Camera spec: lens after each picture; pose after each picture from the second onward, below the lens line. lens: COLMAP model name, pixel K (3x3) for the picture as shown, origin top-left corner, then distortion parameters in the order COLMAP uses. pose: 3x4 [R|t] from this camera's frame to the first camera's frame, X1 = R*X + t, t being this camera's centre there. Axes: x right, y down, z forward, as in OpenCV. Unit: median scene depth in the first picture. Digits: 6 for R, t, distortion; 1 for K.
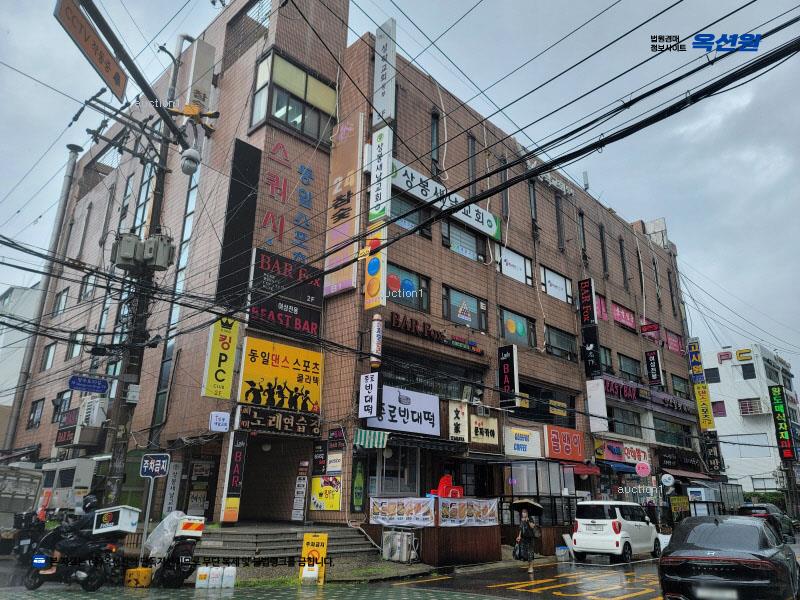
lens RADIAL K [[584.7, 0, 402.3], [0, 584.7, 292.2], [0, 0, 1]] dist [0.036211, -0.009425]
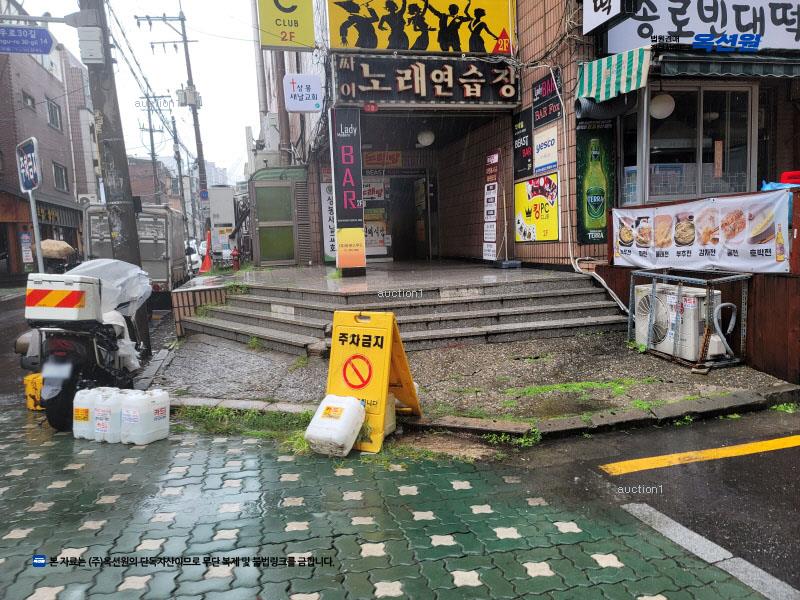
lens RADIAL K [[584.7, 0, 402.3], [0, 584.7, 292.2], [0, 0, 1]] dist [0.036211, -0.009425]
pose [[0.857553, -0.003261, -0.514385, 0.032454], [0.222760, 0.903705, 0.365643, 0.197733], [0.463660, -0.428143, 0.775701, 0.528224]]
